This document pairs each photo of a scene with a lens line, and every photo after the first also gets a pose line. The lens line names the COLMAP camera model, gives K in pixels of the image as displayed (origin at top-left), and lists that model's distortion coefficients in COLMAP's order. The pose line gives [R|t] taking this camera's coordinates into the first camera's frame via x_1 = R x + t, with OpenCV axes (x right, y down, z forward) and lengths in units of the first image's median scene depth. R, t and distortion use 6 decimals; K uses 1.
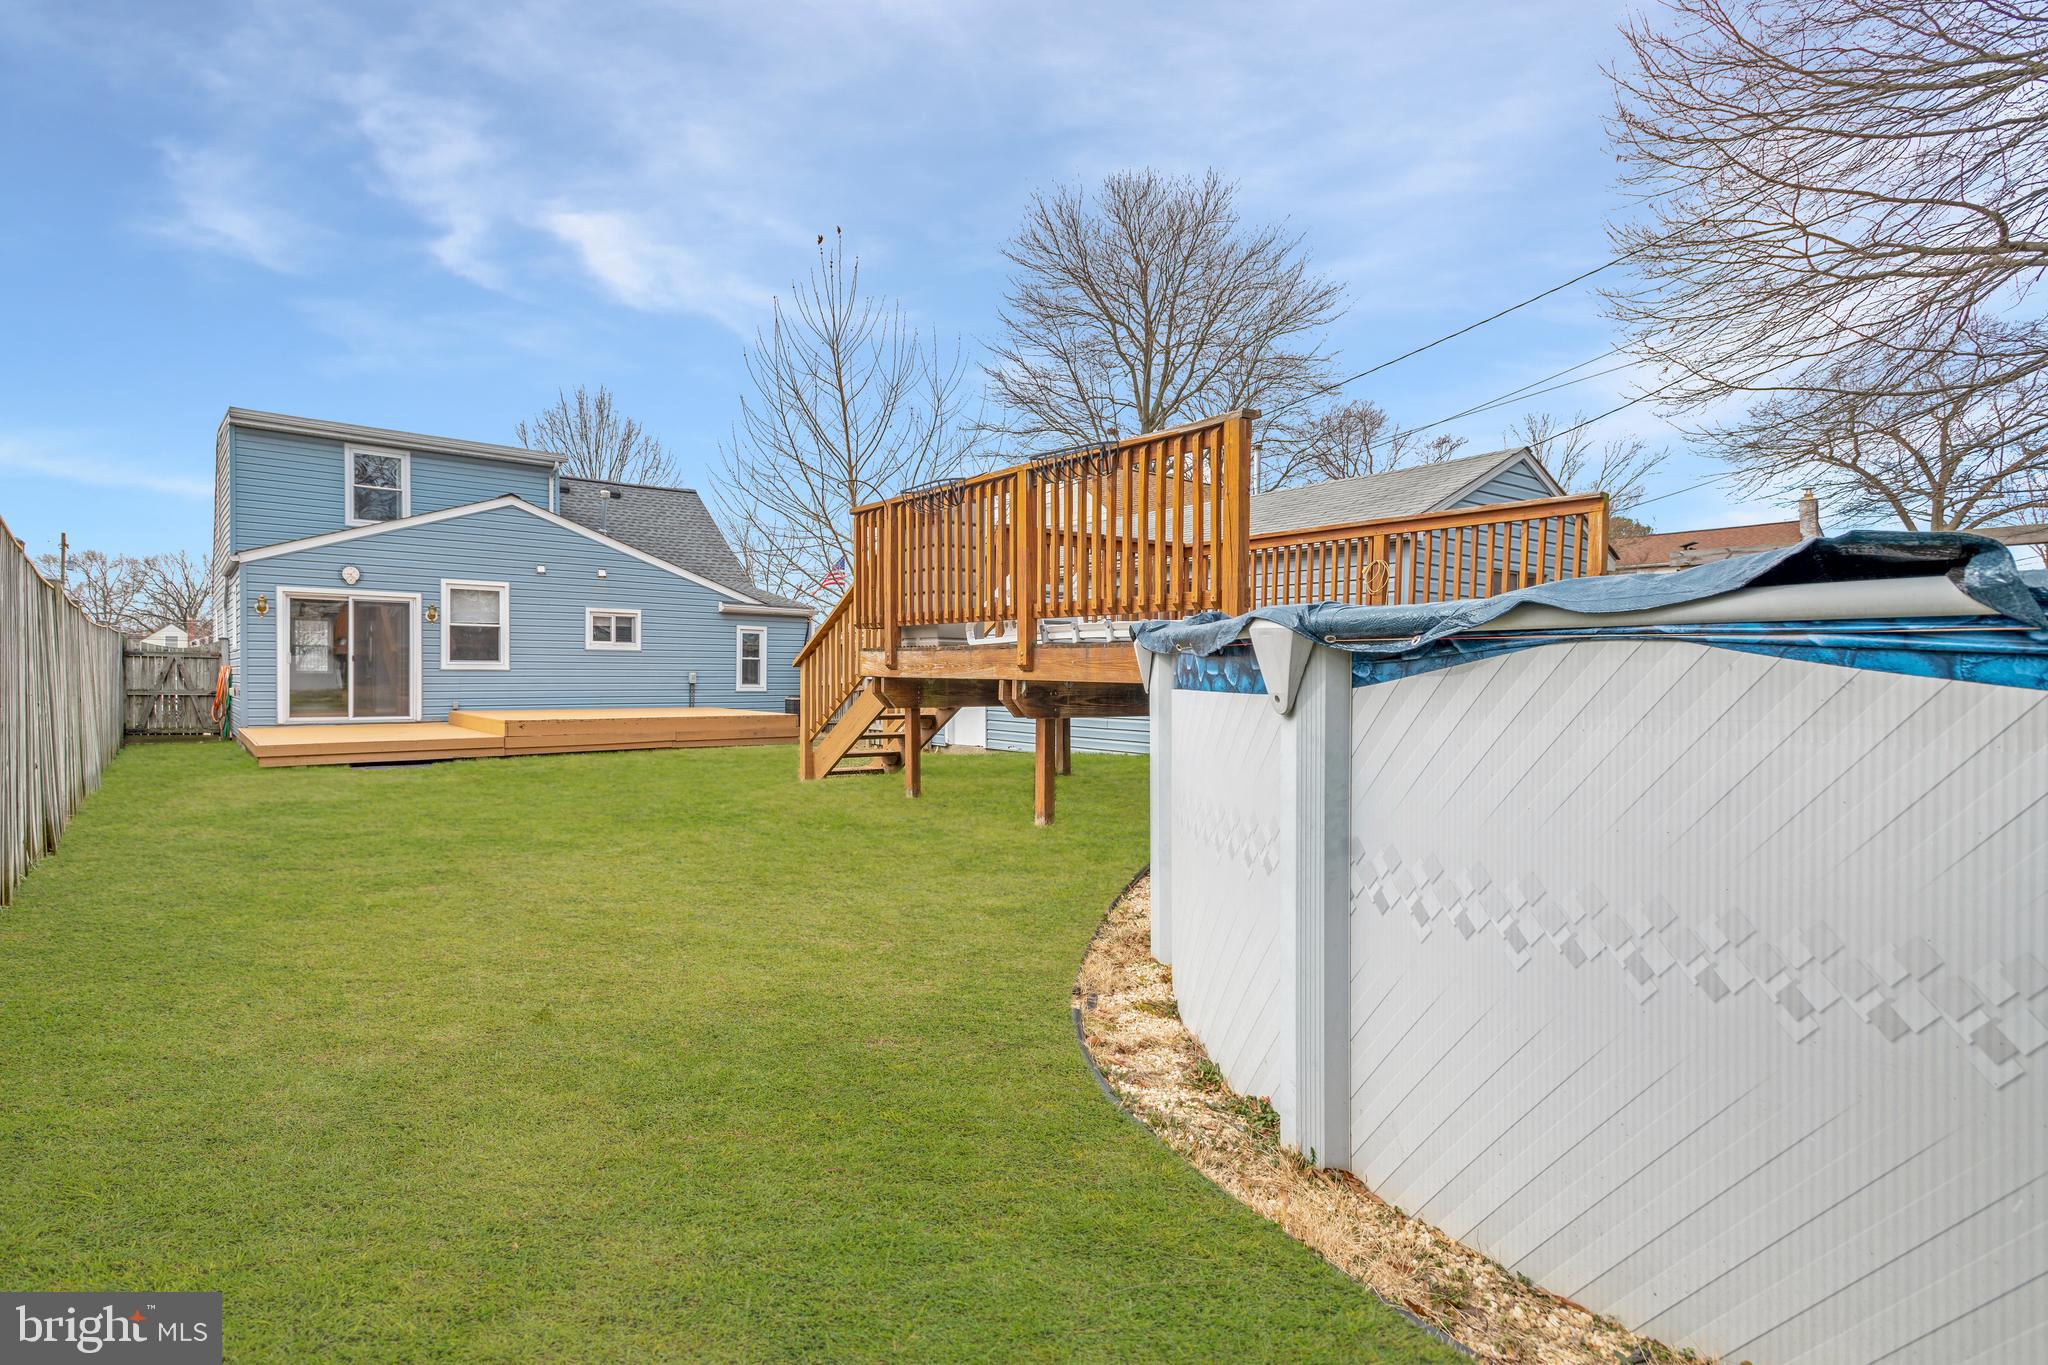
lens RADIAL K [[1050.7, 0, 1024.0], [0, 1050.7, 682.5], [0, 0, 1]] dist [0.010387, 0.000558]
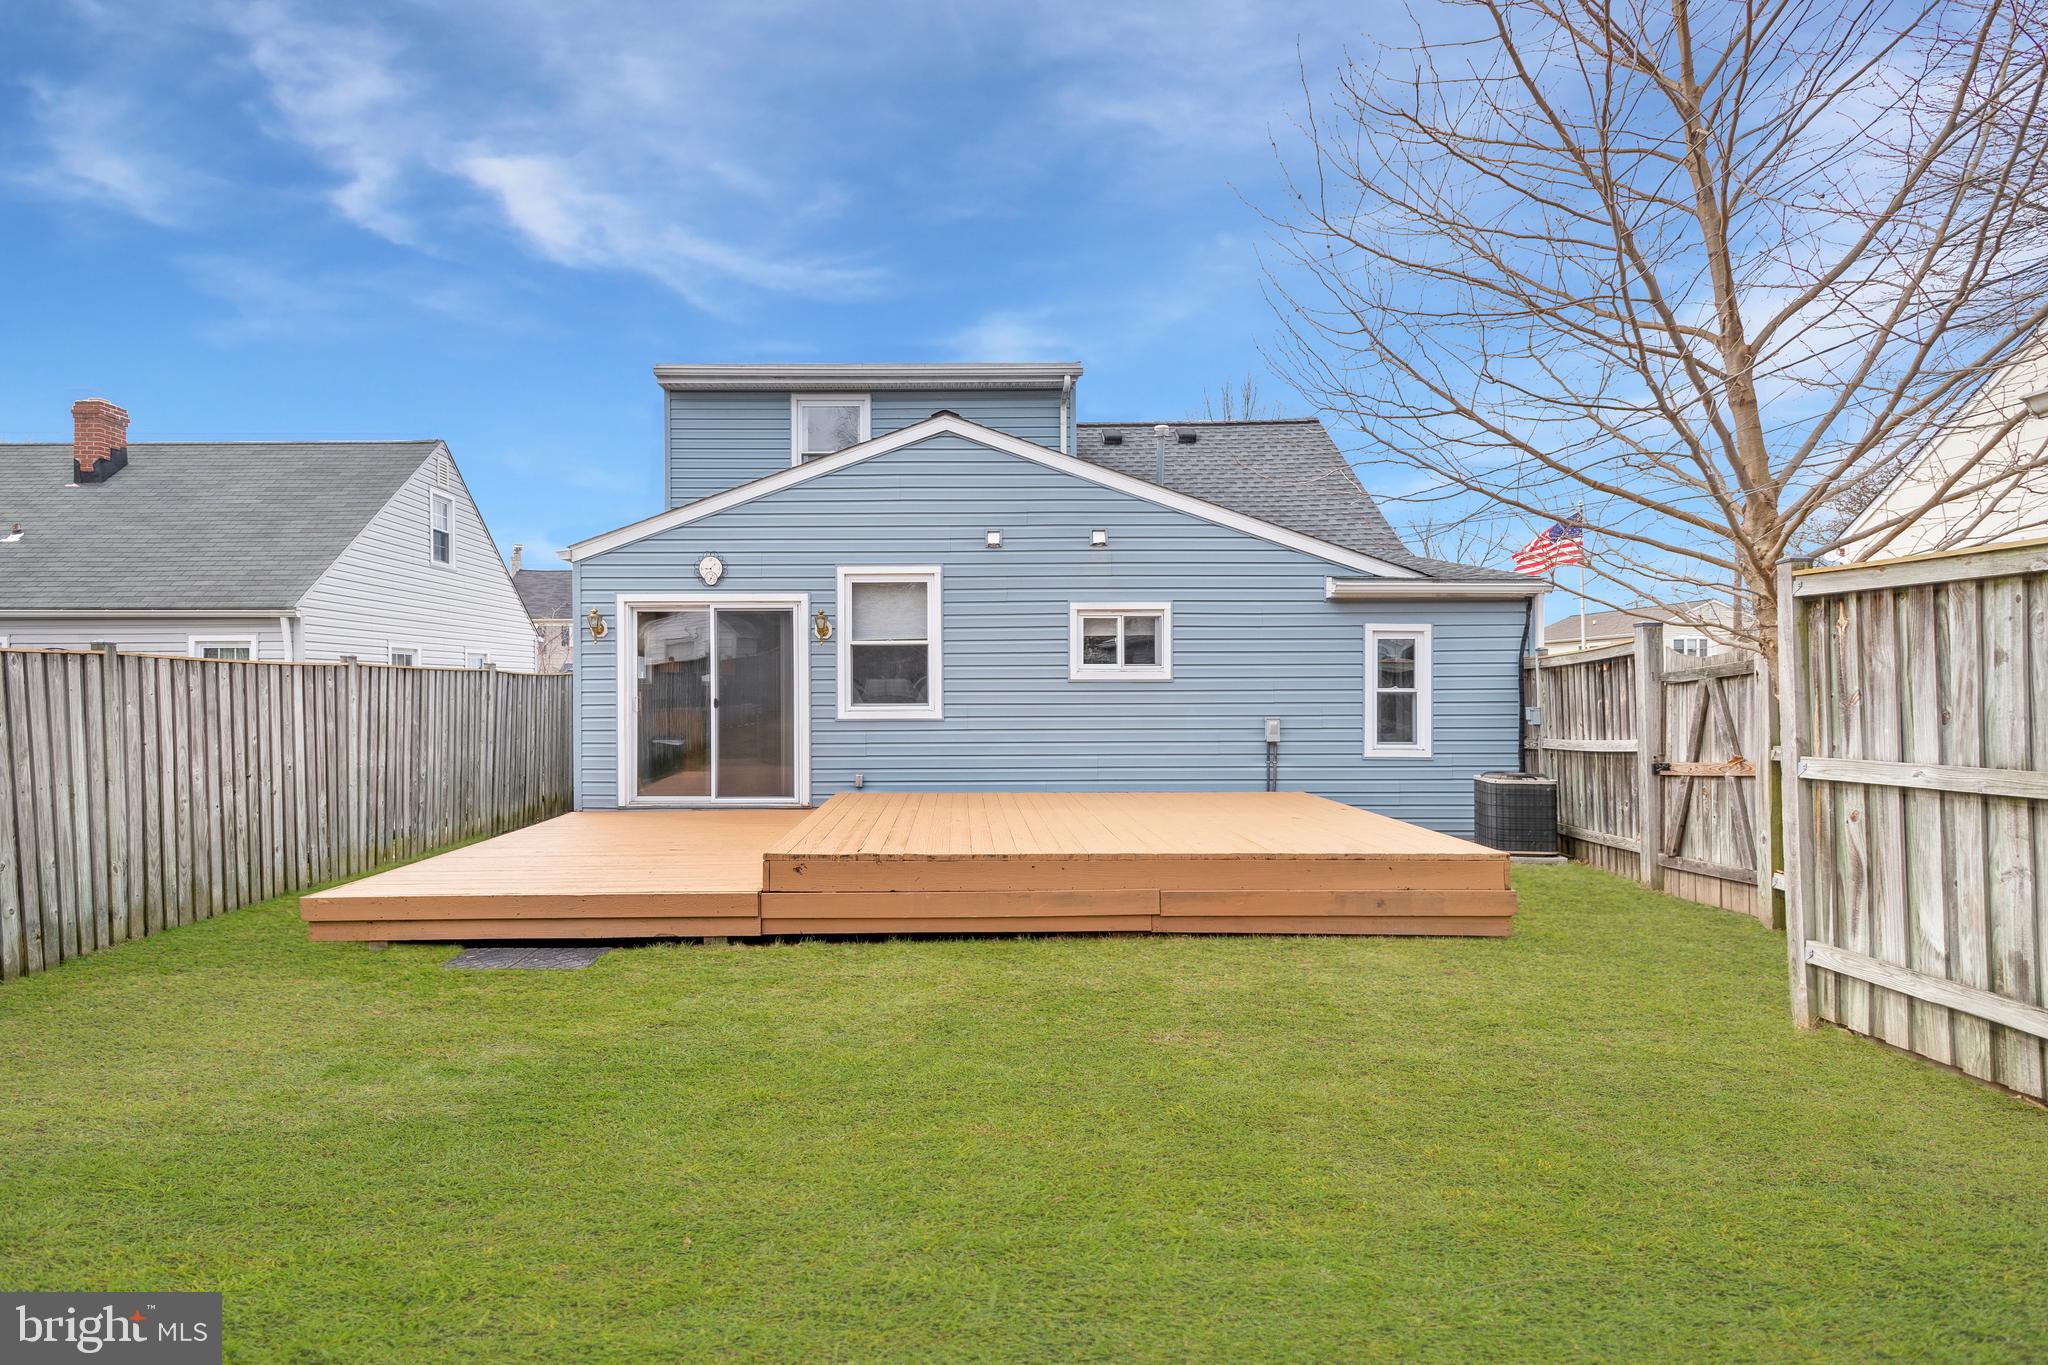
lens RADIAL K [[1034.9, 0, 950.2], [0, 1034.9, 685.7], [0, 0, 1]] dist [0.001463, 0.000030]
pose [[0.766514, -0.015010, -0.642053, -0.126877], [0.004657, 0.999830, -0.017814, -0.020075], [0.642211, 0.010665, 0.766453, 0.575563]]
